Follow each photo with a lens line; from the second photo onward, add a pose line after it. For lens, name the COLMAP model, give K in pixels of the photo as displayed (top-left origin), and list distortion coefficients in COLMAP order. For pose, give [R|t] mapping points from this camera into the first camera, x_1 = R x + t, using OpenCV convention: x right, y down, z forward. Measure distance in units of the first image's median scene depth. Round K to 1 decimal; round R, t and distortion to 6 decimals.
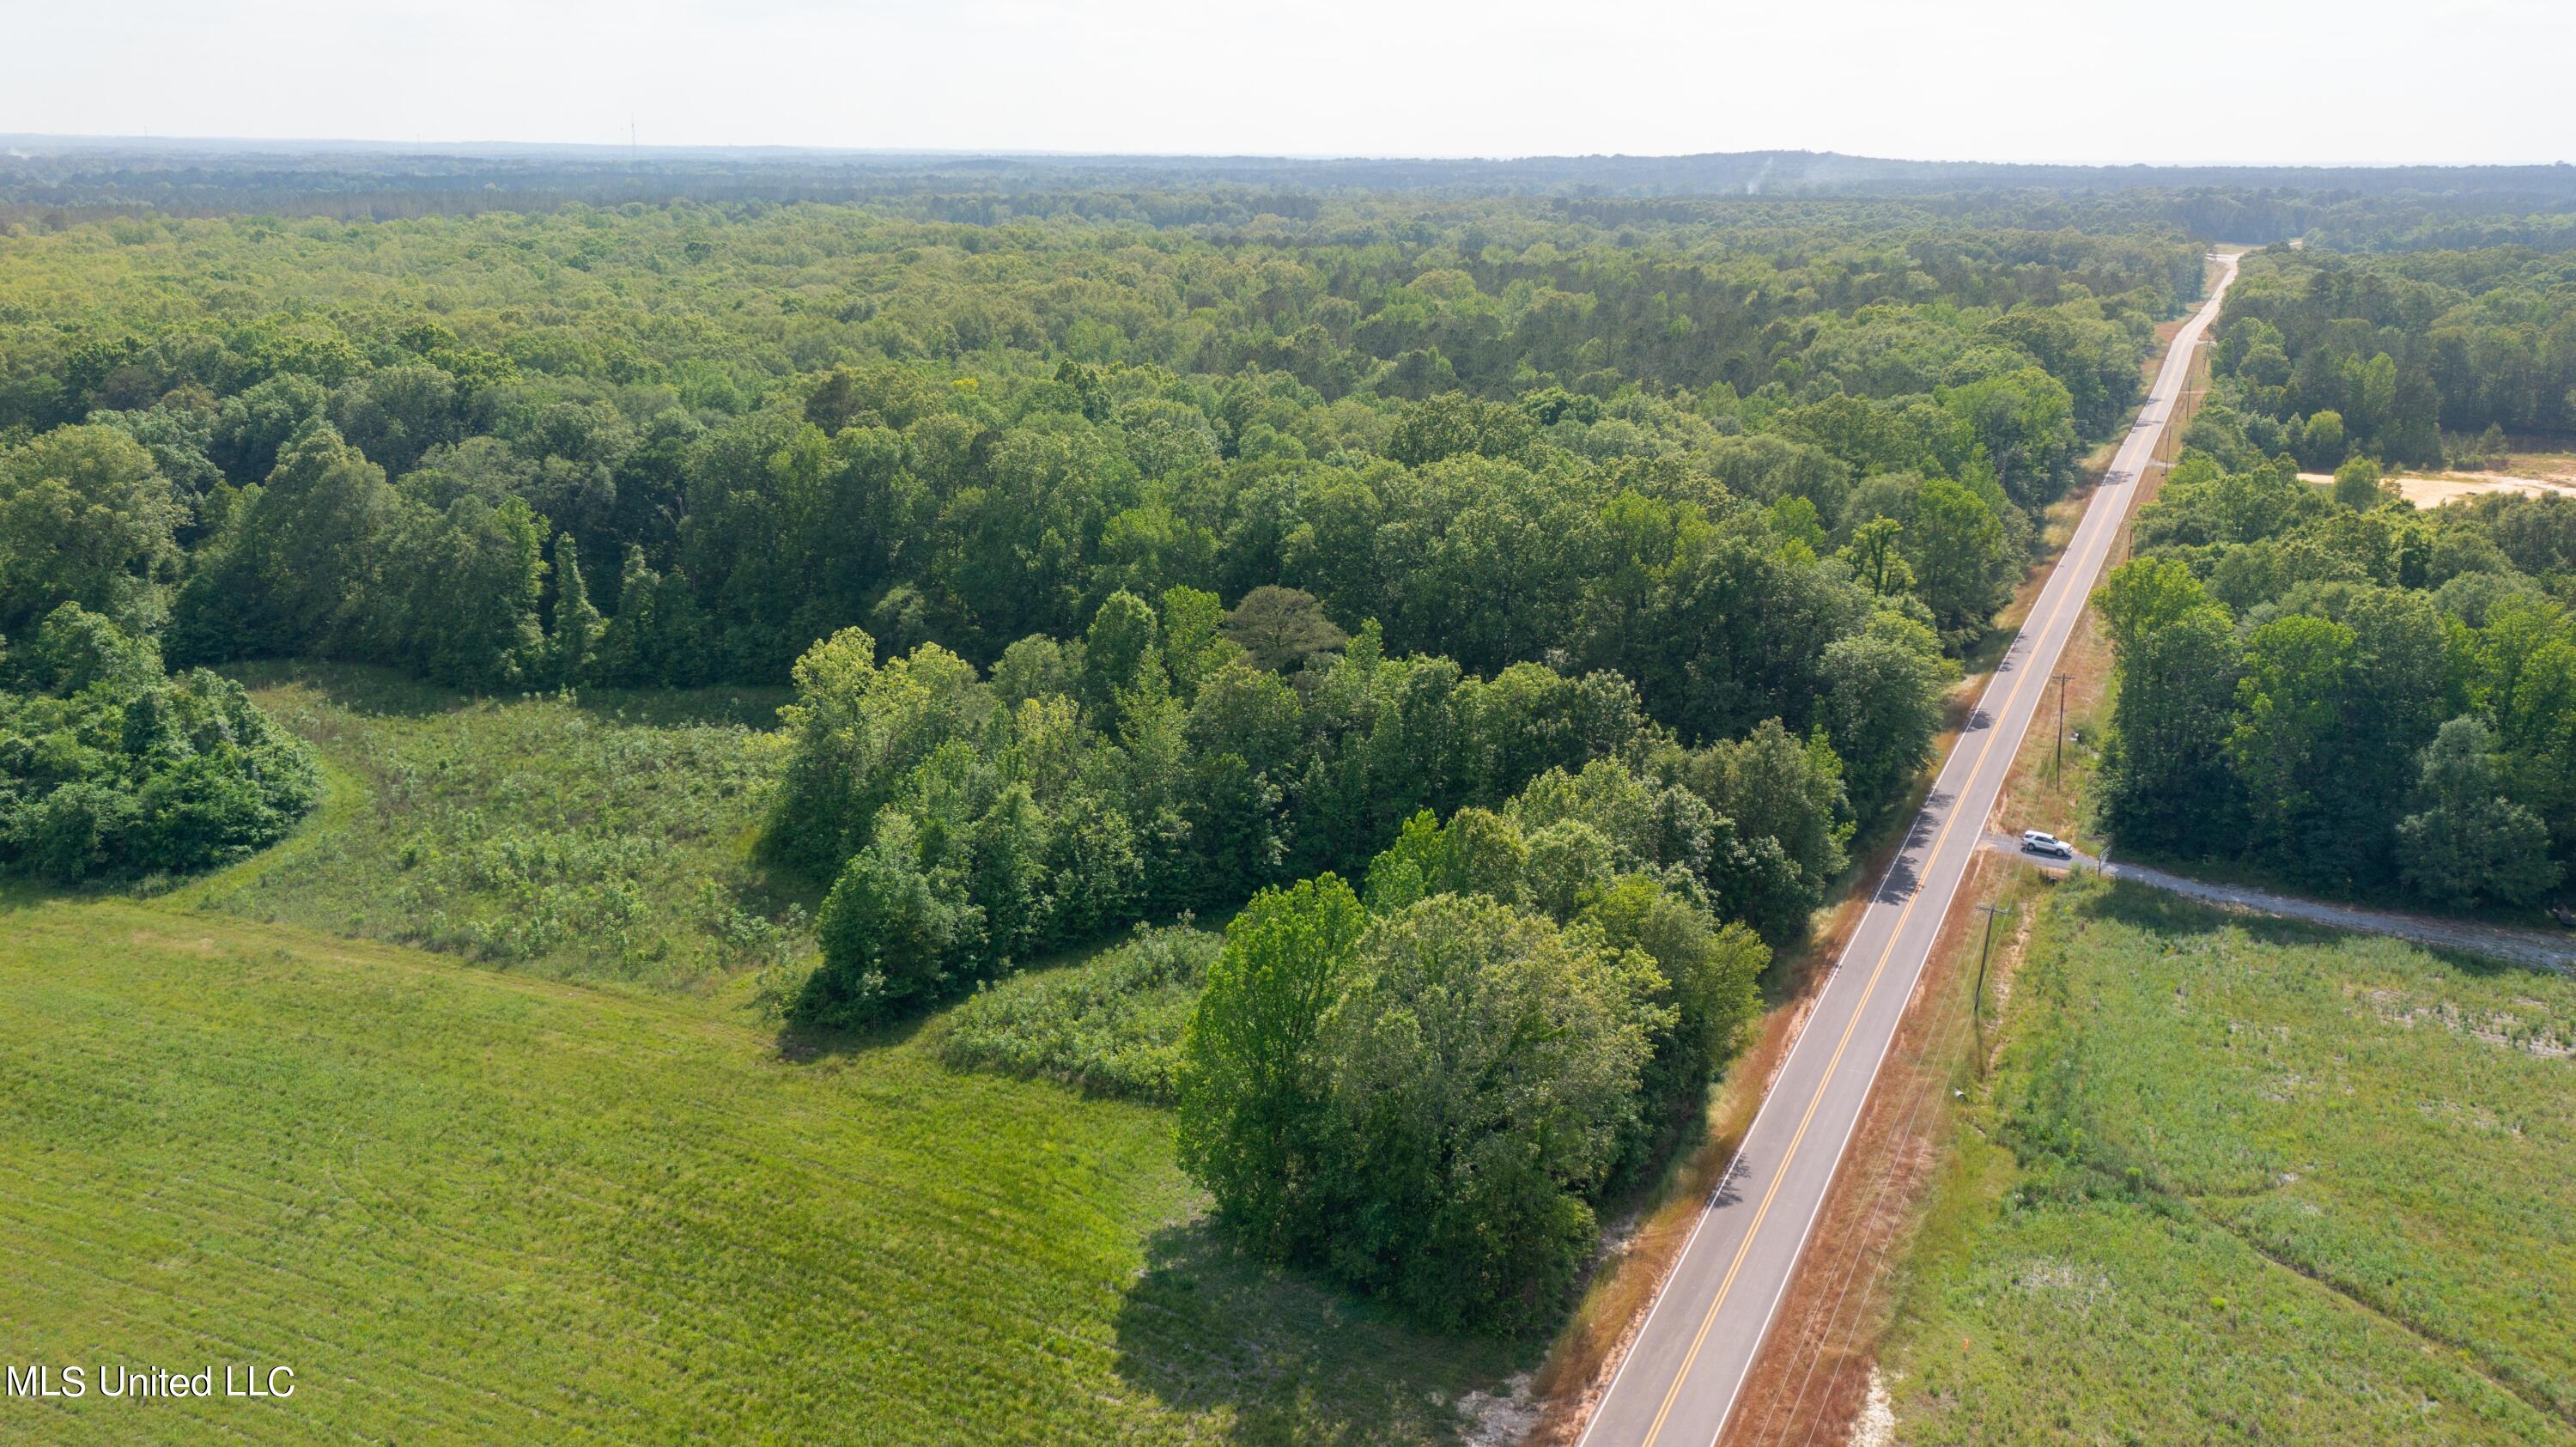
lens RADIAL K [[2088.0, 0, 1280.5], [0, 2088.0, 722.4], [0, 0, 1]] dist [0.005409, 0.012715]
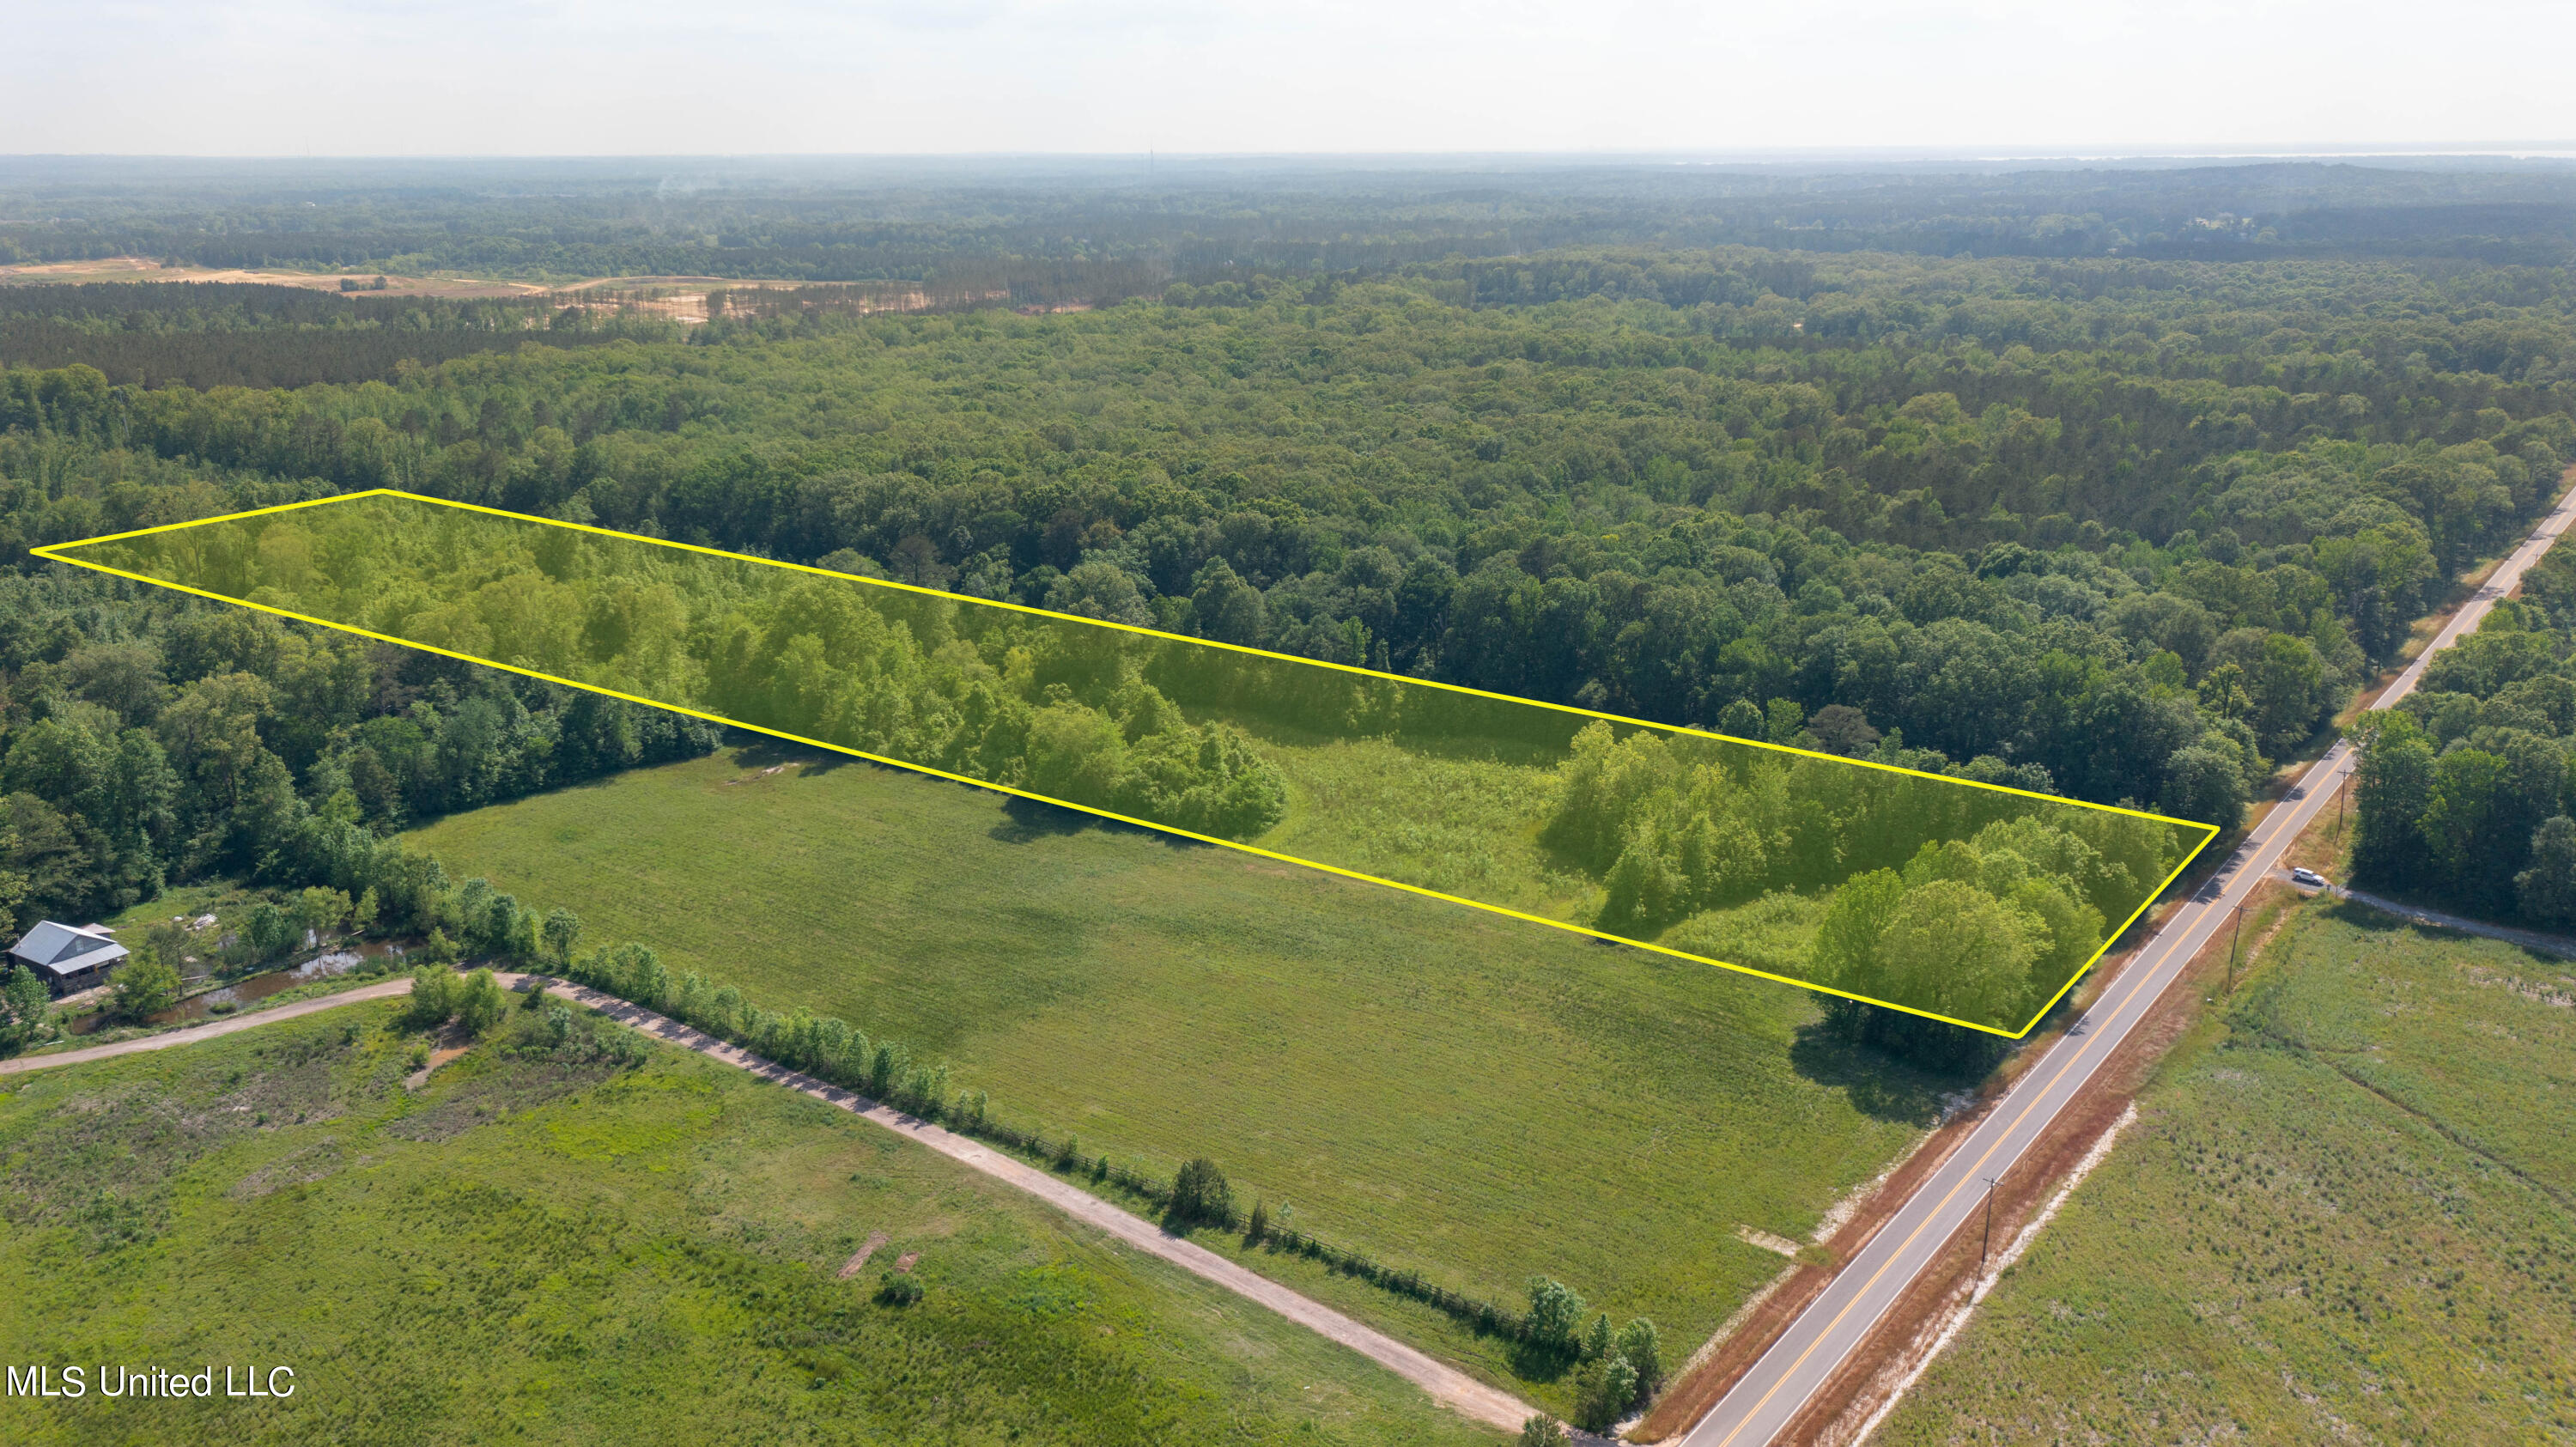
lens RADIAL K [[2088.0, 0, 1280.5], [0, 2088.0, 722.4], [0, 0, 1]] dist [0.005409, 0.012715]
pose [[0.977224, 0.041828, -0.208045, -0.095846], [-0.040546, 0.999123, 0.010428, -0.049922], [0.208299, -0.001755, 0.978064, -0.822645]]
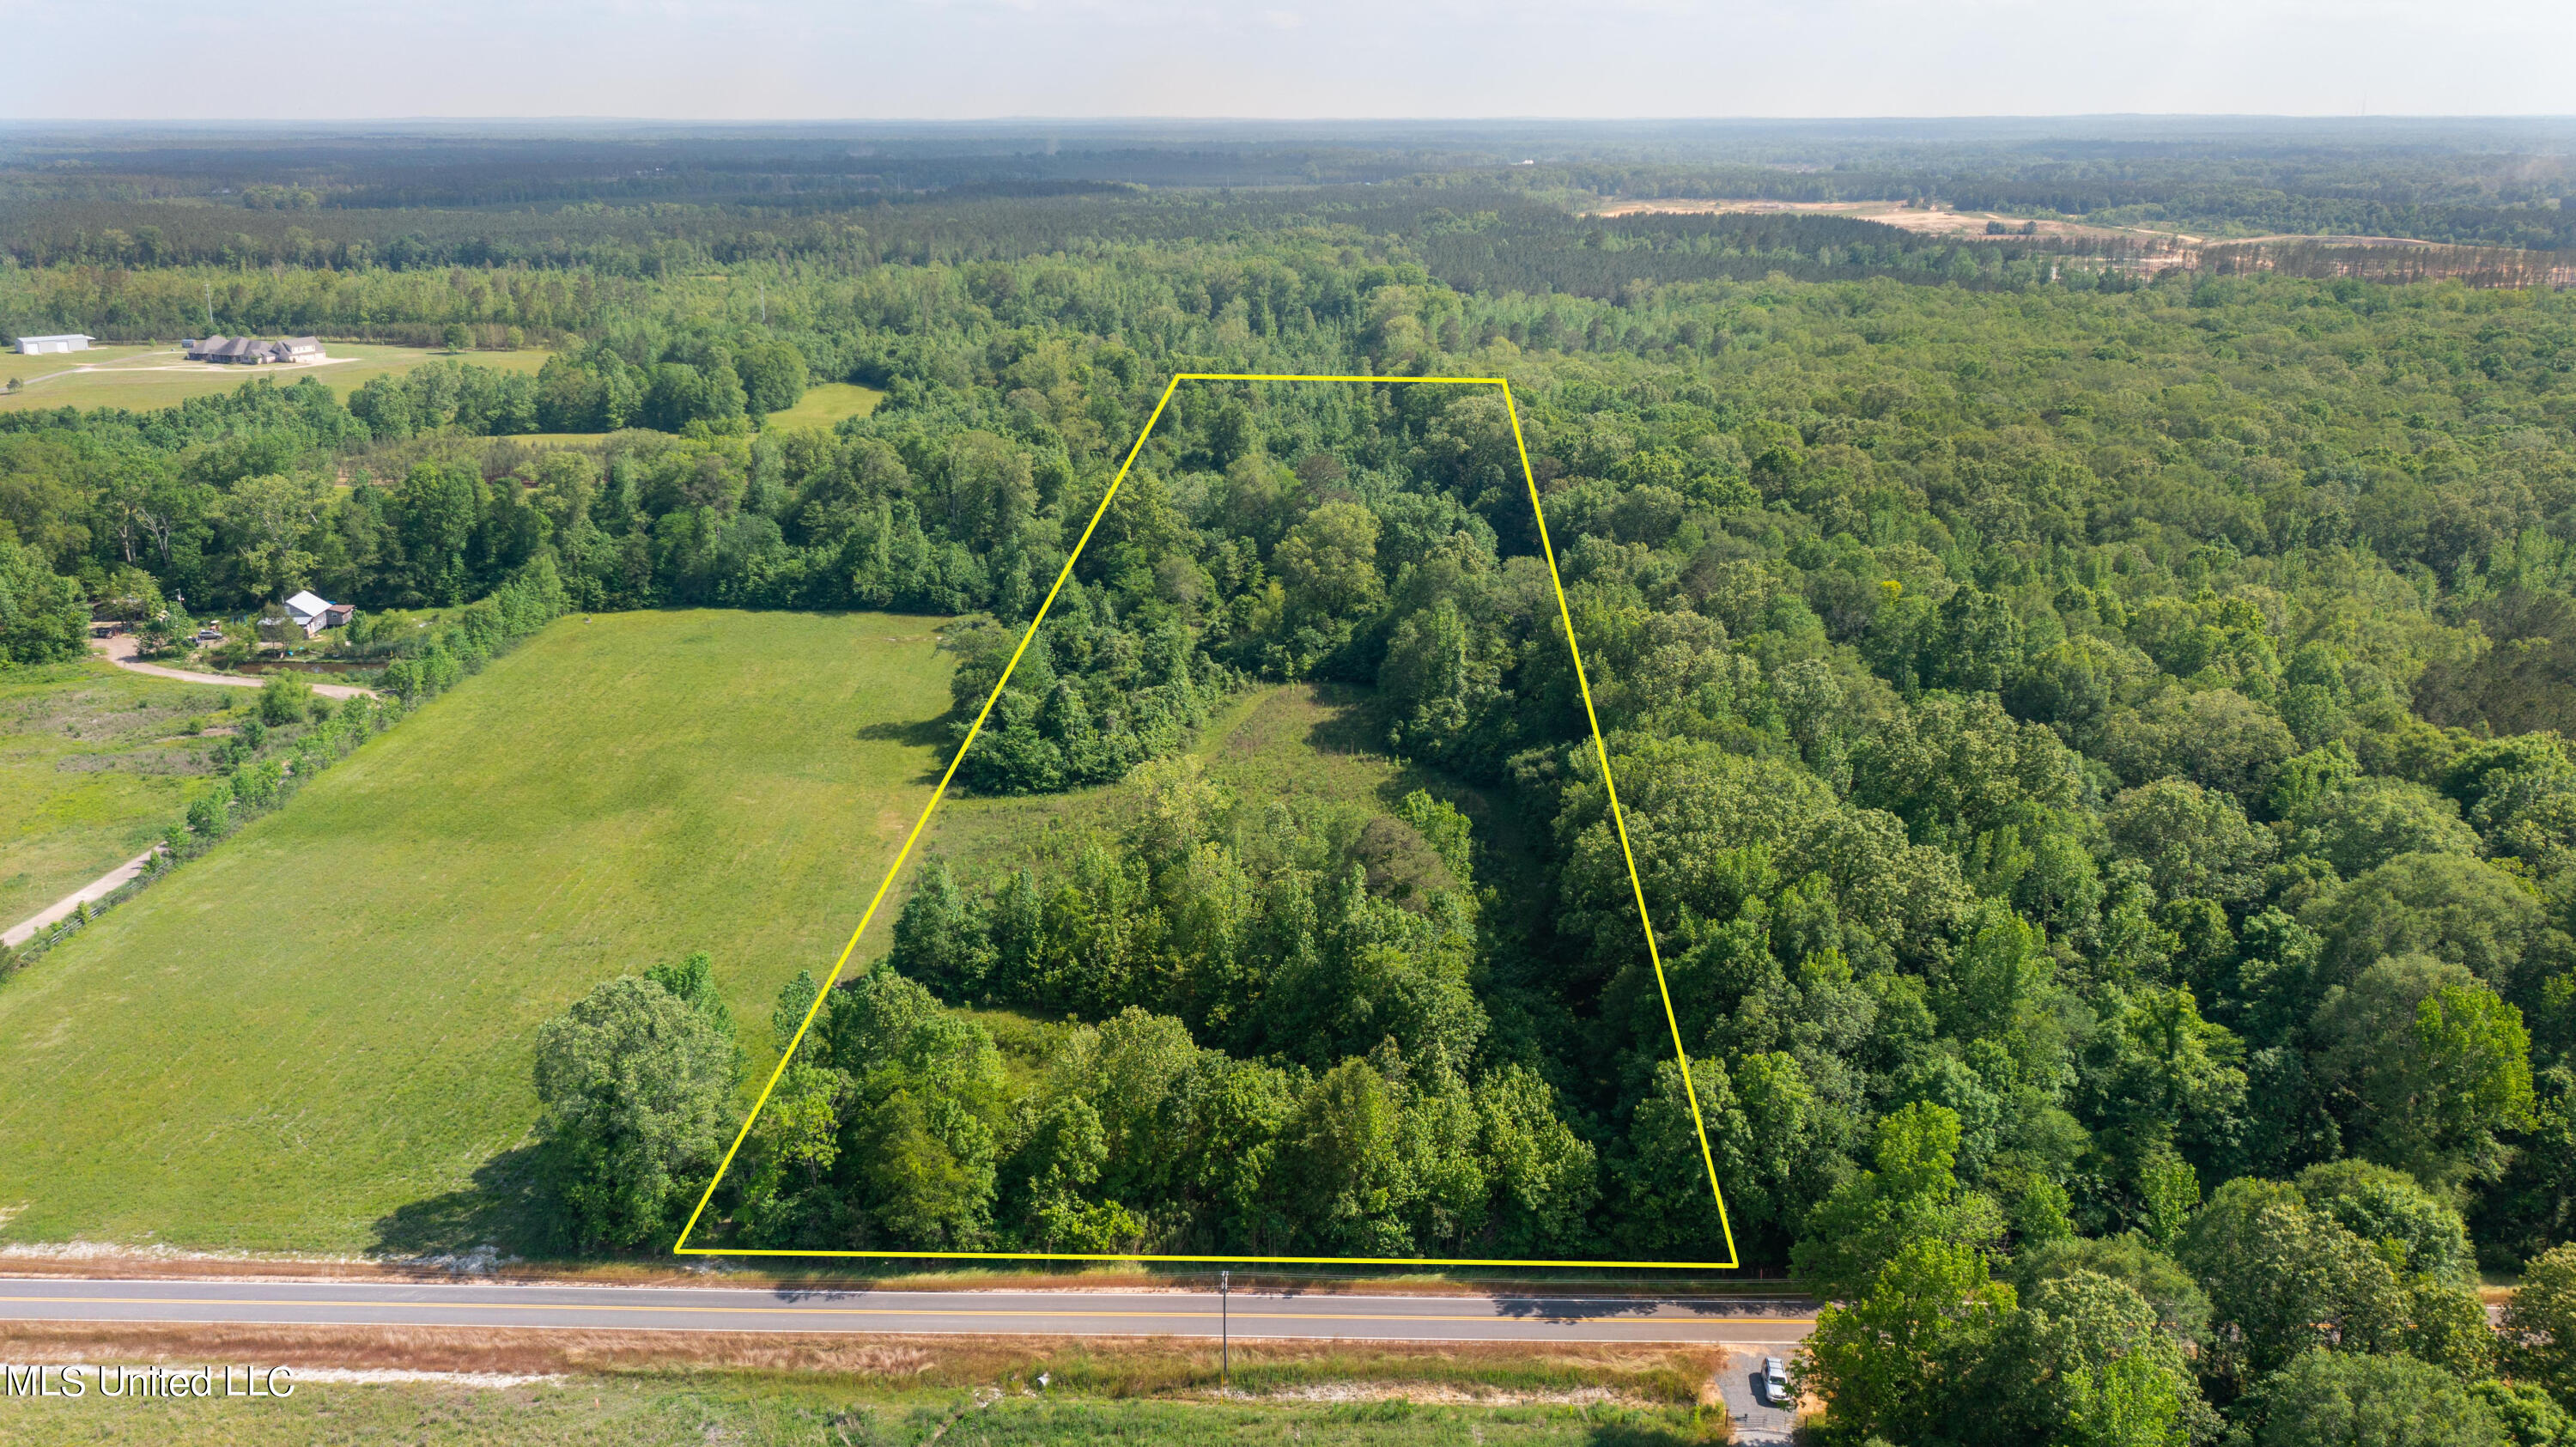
lens RADIAL K [[2106.2, 0, 1201.9], [0, 2106.2, 725.5], [0, 0, 1]] dist [0.013161, 0.015313]
pose [[0.386455, 0.245027, -0.889165, 0.976054], [-0.234193, 0.958537, 0.162358, -0.278381], [0.892080, 0.145493, 0.427815, 0.408370]]
